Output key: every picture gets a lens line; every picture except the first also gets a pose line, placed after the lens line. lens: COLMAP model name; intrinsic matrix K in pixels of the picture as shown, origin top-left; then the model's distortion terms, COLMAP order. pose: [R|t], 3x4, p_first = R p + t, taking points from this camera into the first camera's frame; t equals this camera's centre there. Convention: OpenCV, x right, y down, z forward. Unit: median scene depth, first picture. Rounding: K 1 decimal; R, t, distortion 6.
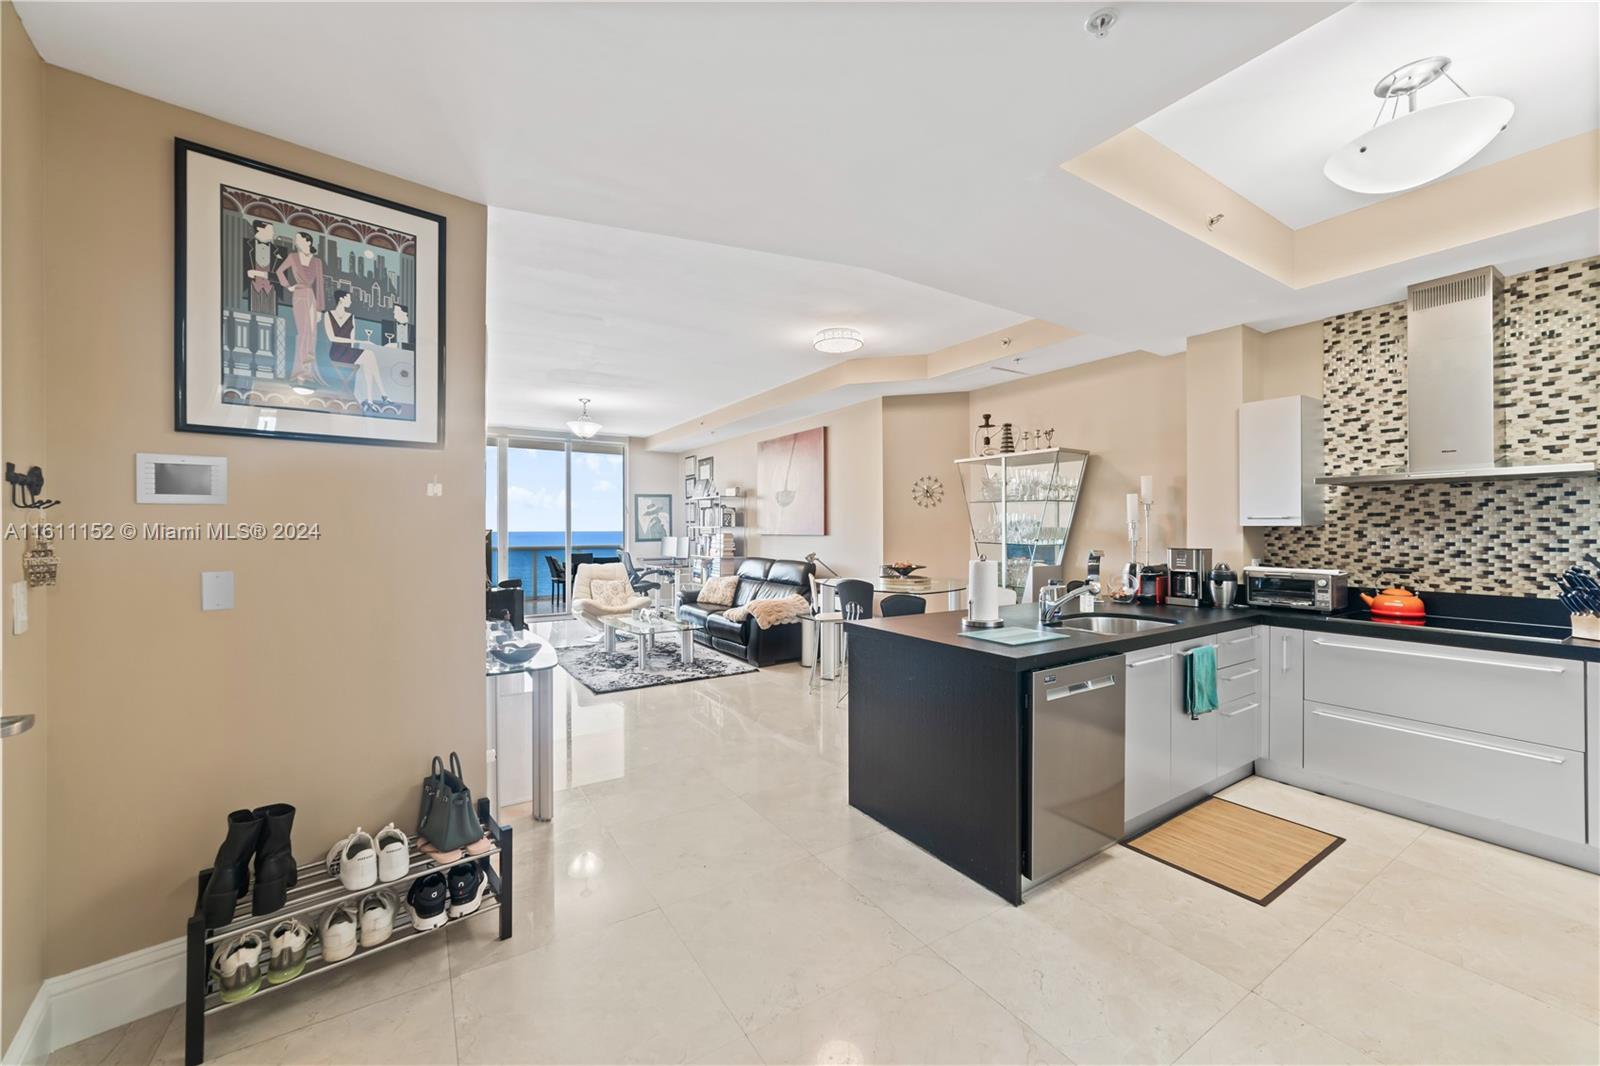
lens RADIAL K [[616.1, 0, 796.8], [0, 616.1, 522.5], [0, 0, 1]] dist [-0.028158, 0.011673]
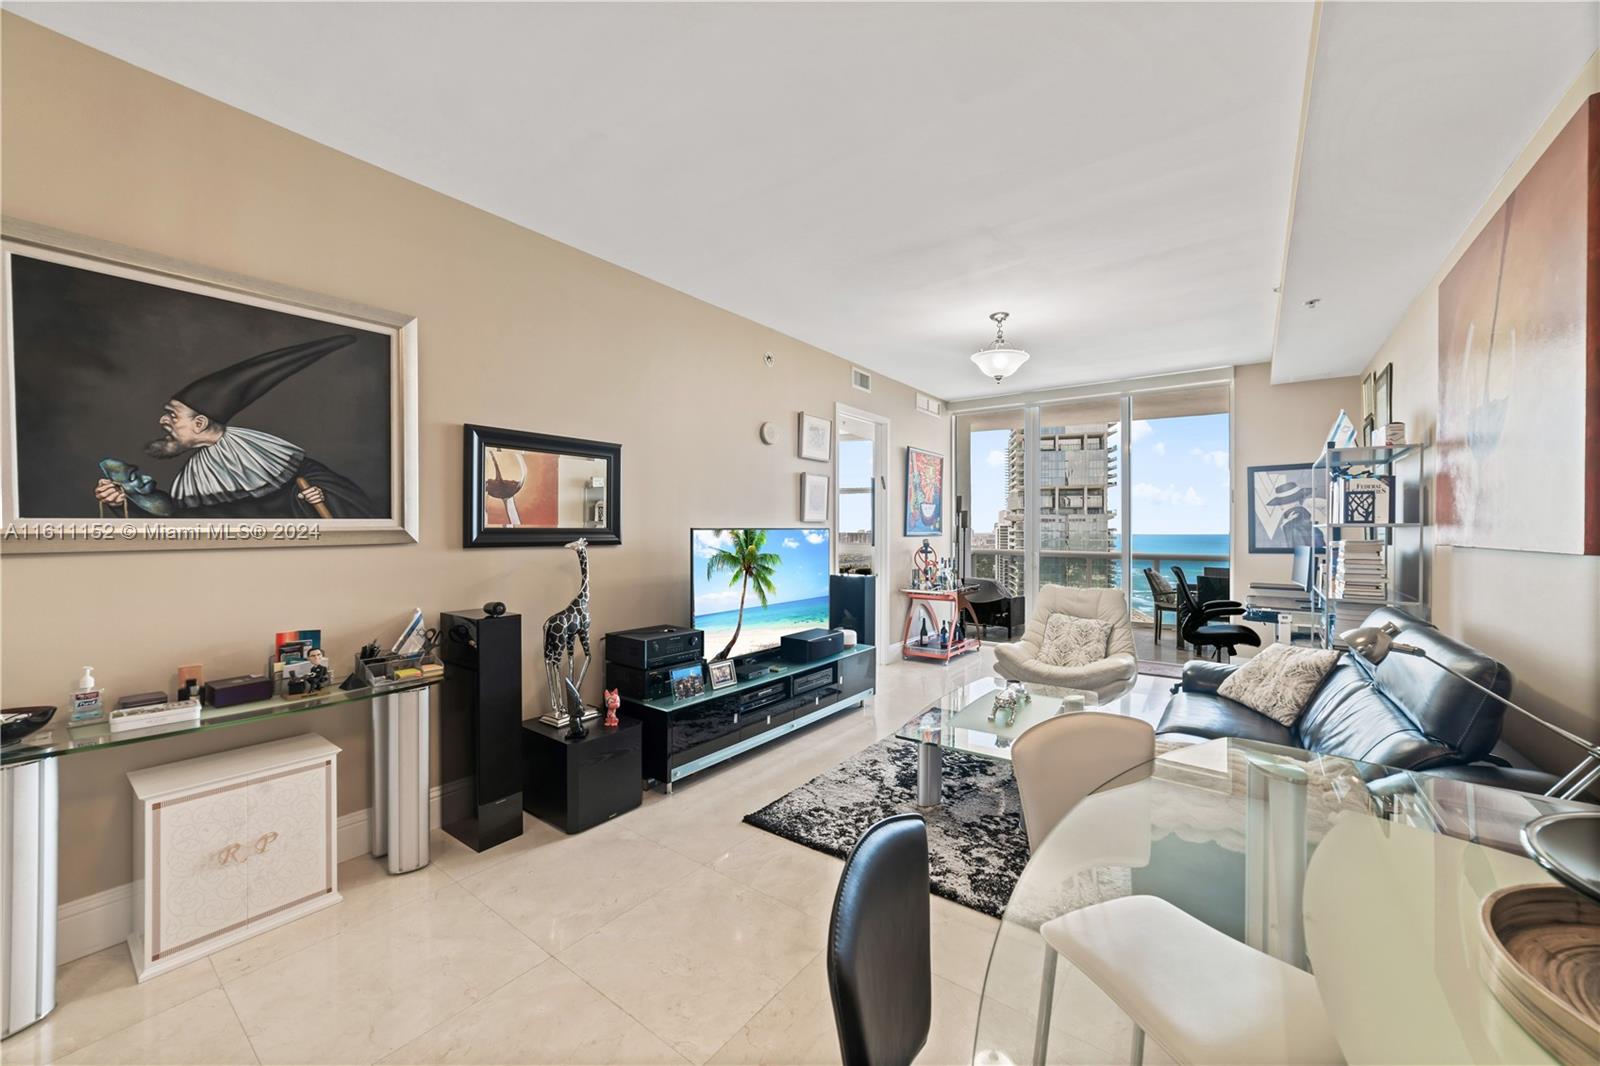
lens RADIAL K [[615.1, 0, 799.5], [0, 615.1, 528.3], [0, 0, 1]] dist [-0.019534, 0.009036]
pose [[0.353095, 0.001592, -0.935586, 0.306145], [0.004595, 0.999984, 0.003435, 0.014761], [0.935576, -0.005512, 0.353082, 1.202153]]
